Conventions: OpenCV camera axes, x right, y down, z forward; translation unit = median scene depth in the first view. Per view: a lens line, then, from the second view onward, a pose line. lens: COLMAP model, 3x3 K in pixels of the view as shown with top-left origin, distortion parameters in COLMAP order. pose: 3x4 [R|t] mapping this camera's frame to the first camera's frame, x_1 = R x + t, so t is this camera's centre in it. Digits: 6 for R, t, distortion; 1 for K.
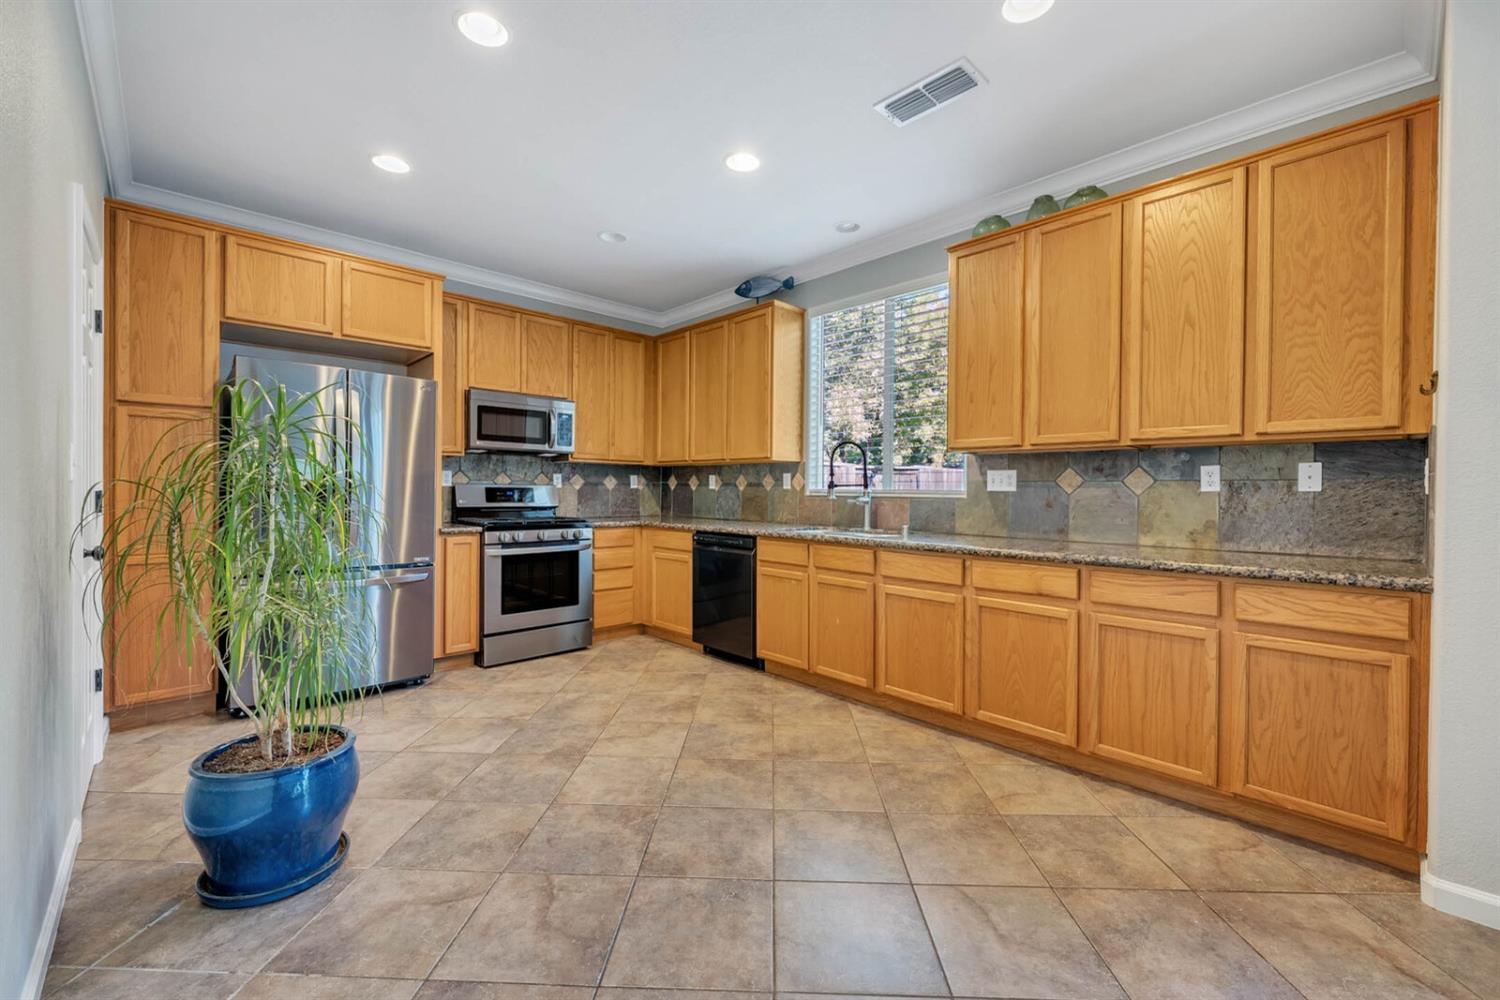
lens RADIAL K [[613.8, 0, 754.8], [0, 613.8, 496.2], [0, 0, 1]] dist [0.000314, -0.000934]
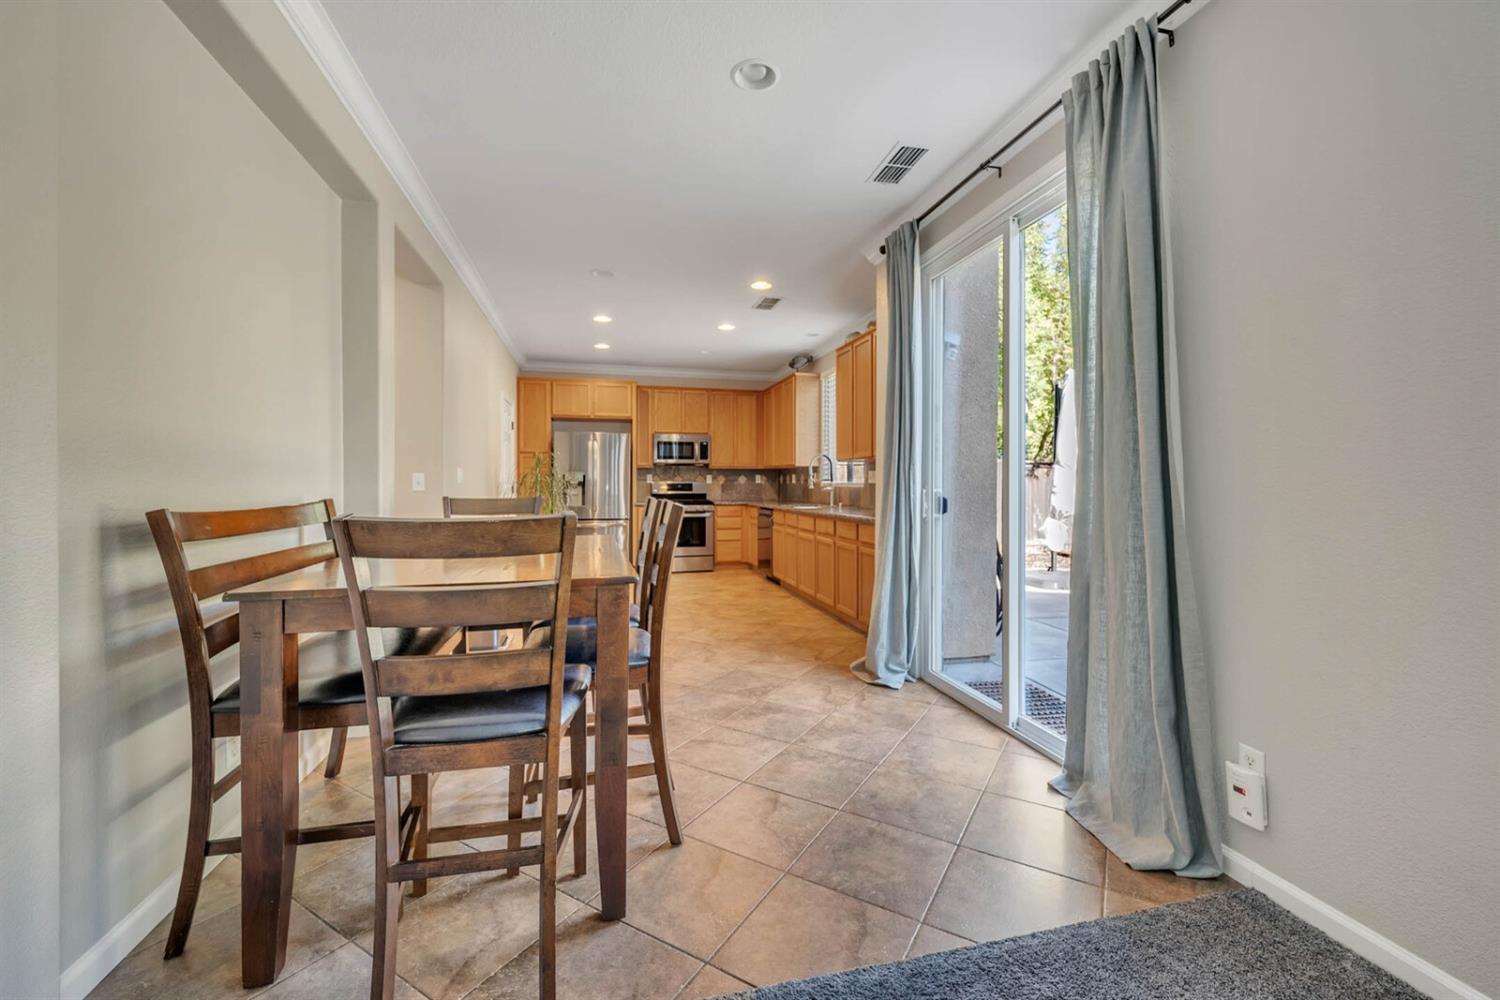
lens RADIAL K [[613.8, 0, 756.1], [0, 613.8, 490.8], [0, 0, 1]] dist [0.000314, -0.000934]
pose [[0.872377, -0.002008, -0.488830, 1.042998], [0.002286, 0.999997, -0.000028, 0.013553], [0.488829, -0.001093, 0.872379, -0.742745]]
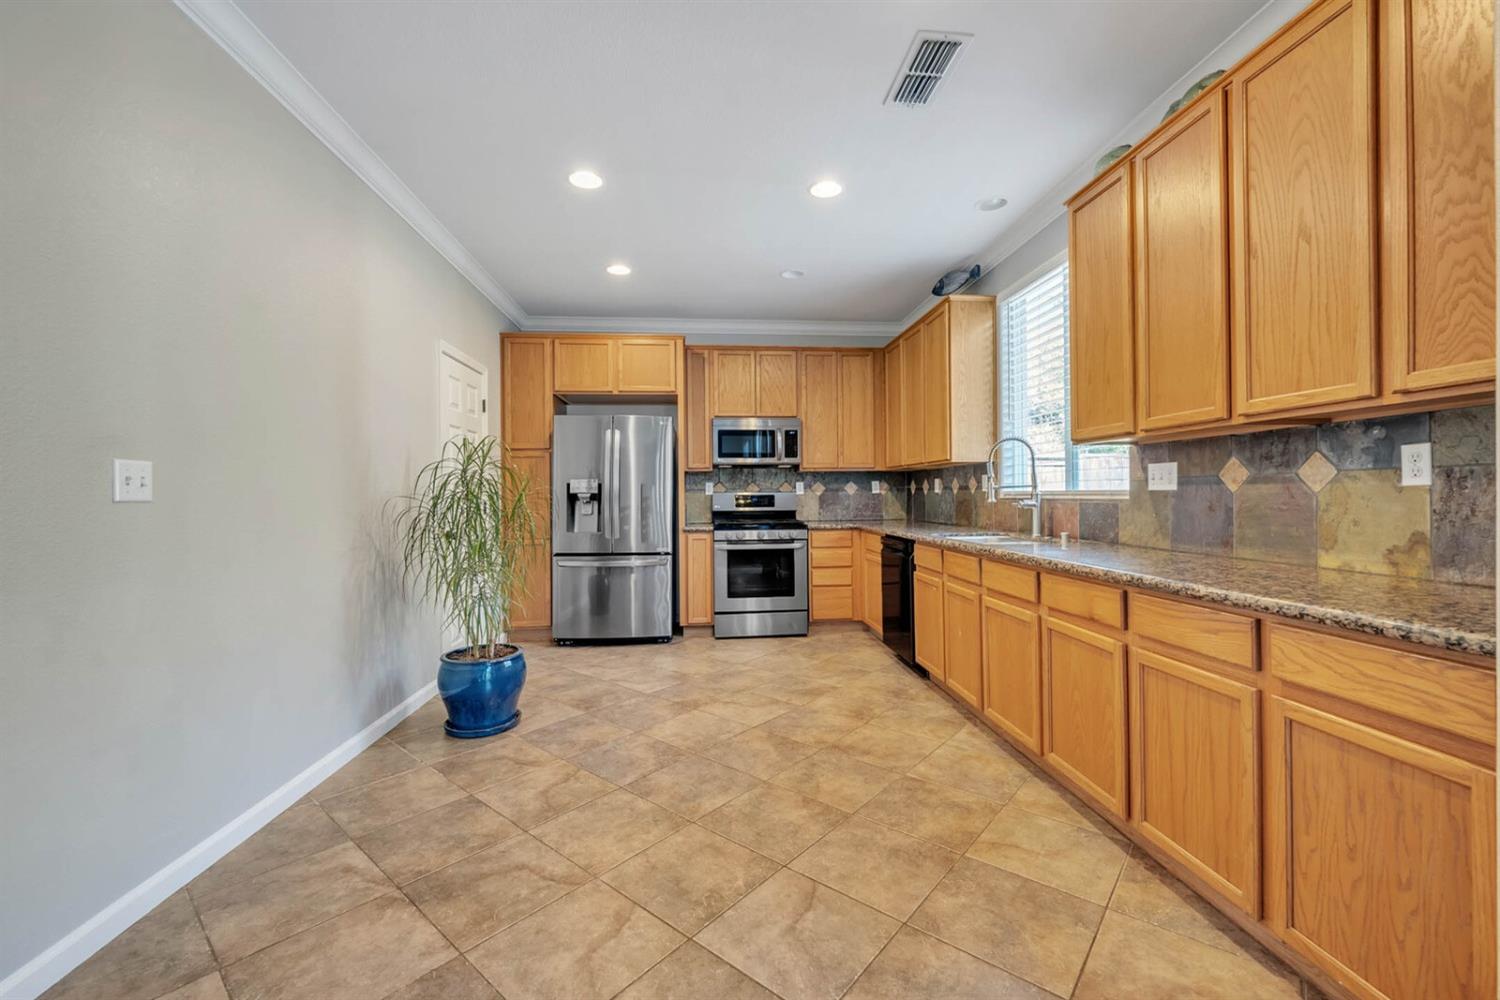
lens RADIAL K [[613.8, 0, 753.4], [0, 613.8, 496.0], [0, 0, 1]] dist [0.000314, -0.000934]
pose [[0.782396, -0.015674, -0.622584, 0.516580], [0.011128, 0.999875, -0.011188, 0.002074], [0.622682, 0.001825, 0.782473, 0.078756]]
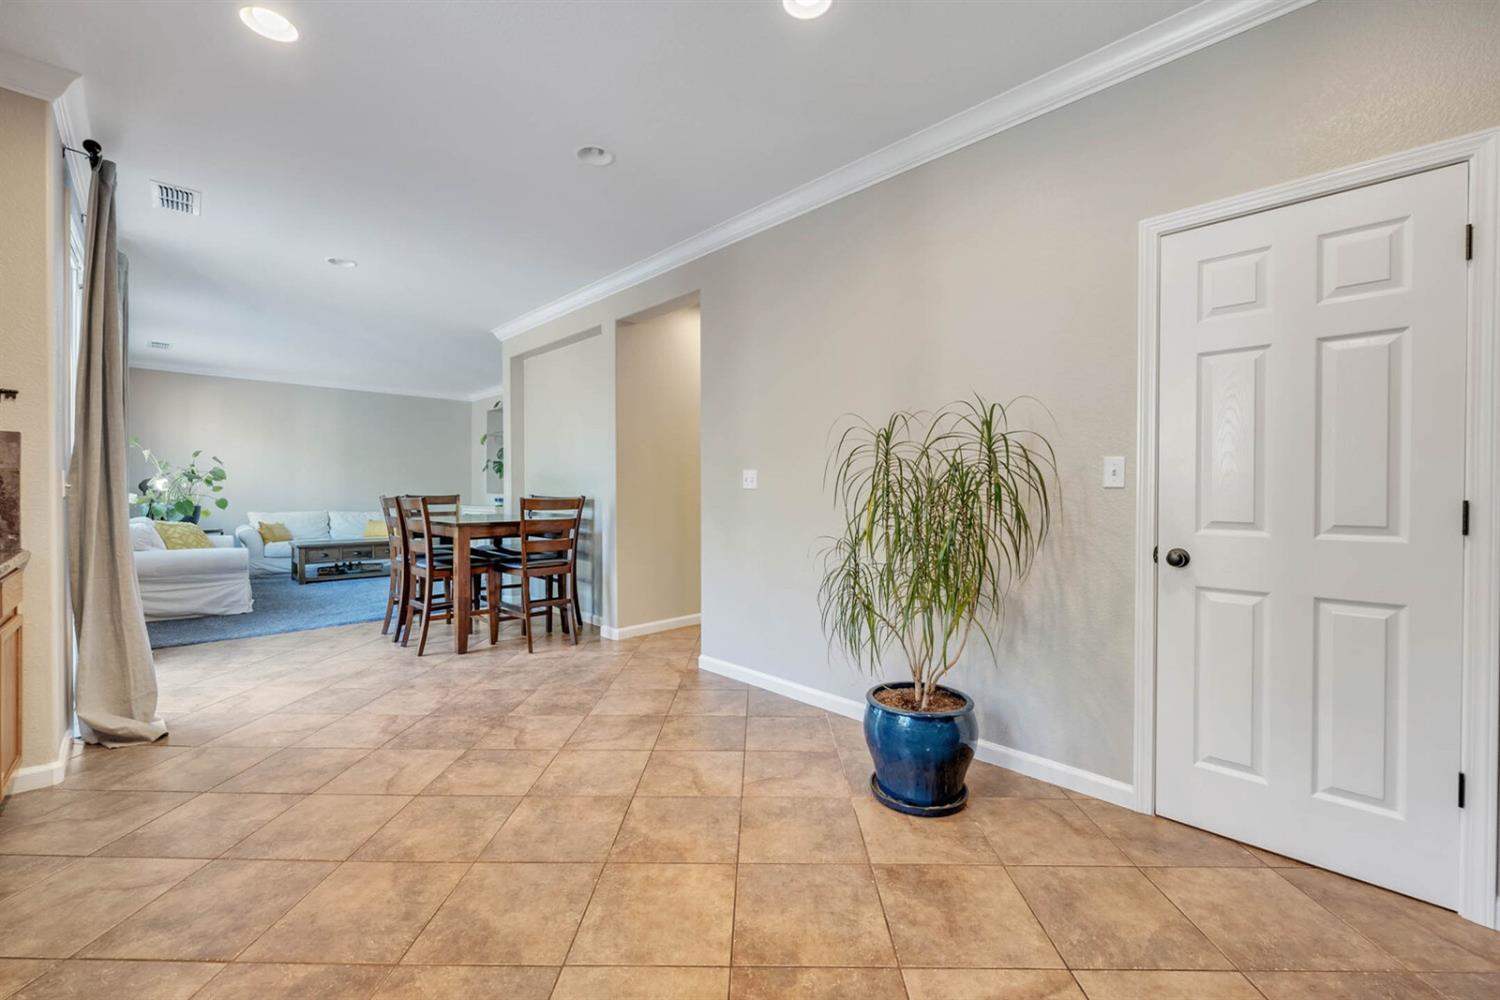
lens RADIAL K [[613.8, 0, 753.8], [0, 613.8, 494.6], [0, 0, 1]] dist [0.000314, -0.000934]
pose [[-0.999754, -0.013185, -0.017843, -0.241486], [-0.013487, 0.999766, 0.016914, -0.014649], [0.017616, 0.017150, -0.999698, 1.331212]]
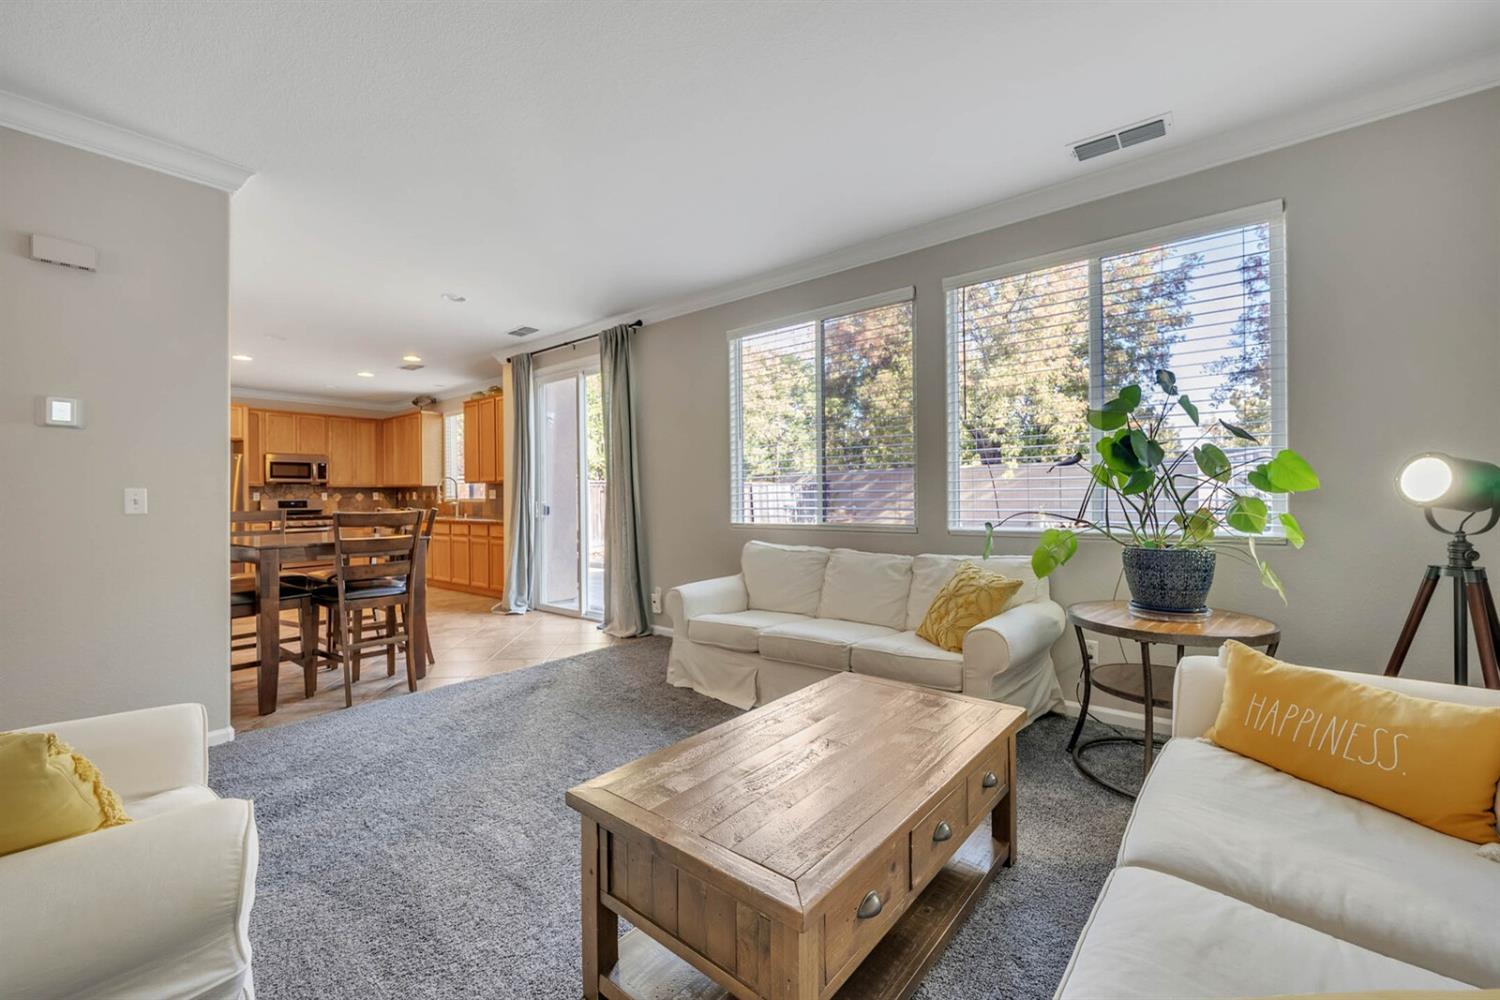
lens RADIAL K [[613.8, 0, 754.3], [0, 613.8, 492.2], [0, 0, 1]] dist [0.000314, -0.000934]
pose [[0.991301, -0.018239, 0.130348, 1.210047], [0.020196, 0.999702, -0.013704, 0.022903], [-0.130059, 0.016217, 0.991374, -1.708938]]
